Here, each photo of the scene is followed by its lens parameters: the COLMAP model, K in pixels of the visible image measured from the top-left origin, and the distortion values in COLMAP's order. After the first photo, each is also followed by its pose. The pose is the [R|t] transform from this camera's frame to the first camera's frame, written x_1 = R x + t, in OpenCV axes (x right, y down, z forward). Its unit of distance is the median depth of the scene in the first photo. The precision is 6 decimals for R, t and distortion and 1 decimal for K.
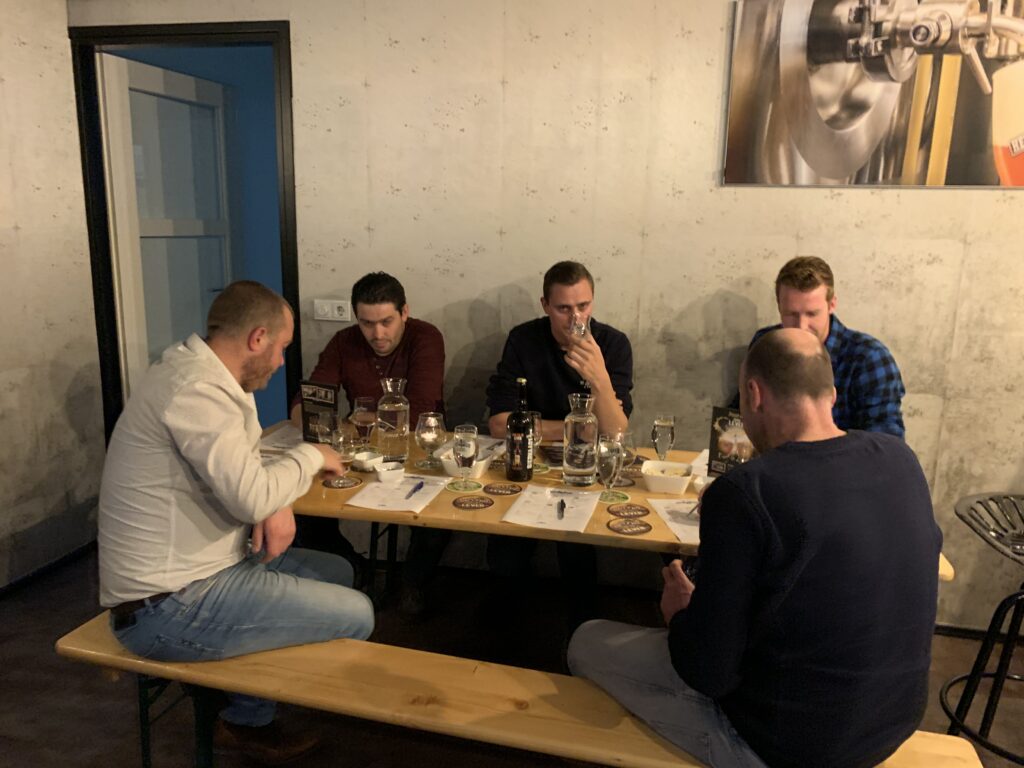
lens RADIAL K [[795.2, 0, 513.8], [0, 795.2, 389.2], [0, 0, 1]] dist [0.001490, -0.001230]
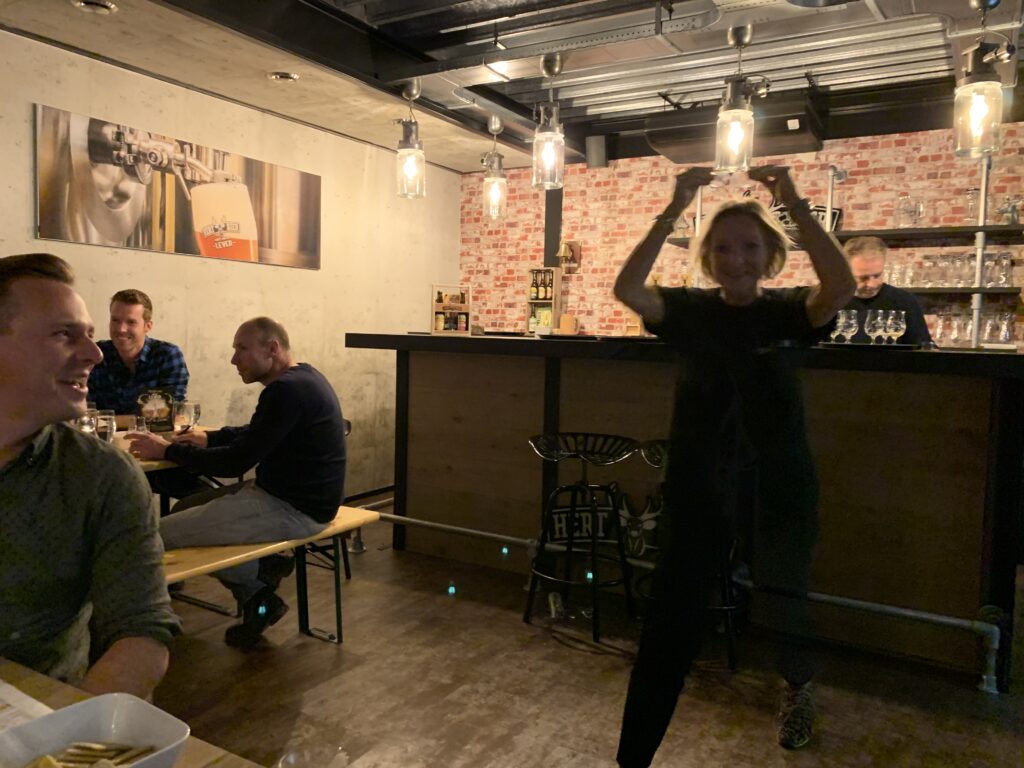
lens RADIAL K [[795.2, 0, 513.6], [0, 795.2, 382.2], [0, 0, 1]] dist [0.001490, -0.001230]
pose [[0.301512, -0.076223, 0.950411, -0.796675], [0.168736, 0.985332, 0.025493, 0.077133], [-0.938413, 0.152682, 0.309951, -0.101427]]
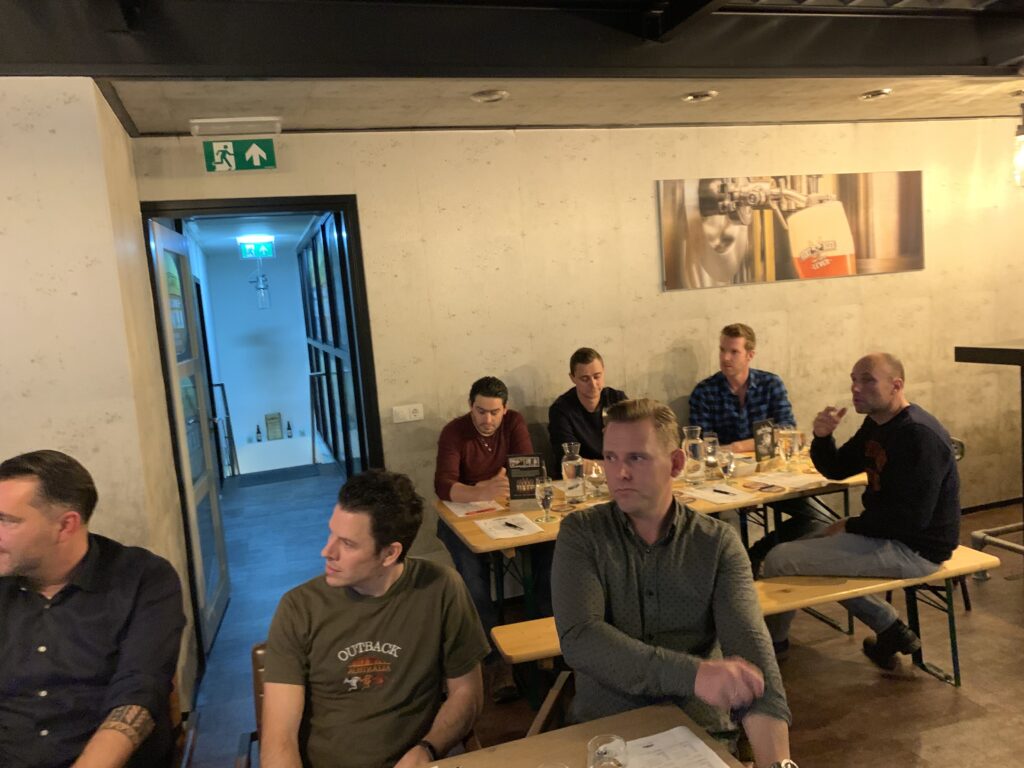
lens RADIAL K [[795.2, 0, 493.1], [0, 795.2, 384.1], [0, 0, 1]] dist [0.001490, -0.001230]
pose [[0.861415, -0.143426, 0.487230, -0.870141], [0.197671, 0.978338, -0.061485, -0.049066], [-0.467857, 0.149275, 0.871107, -0.196139]]
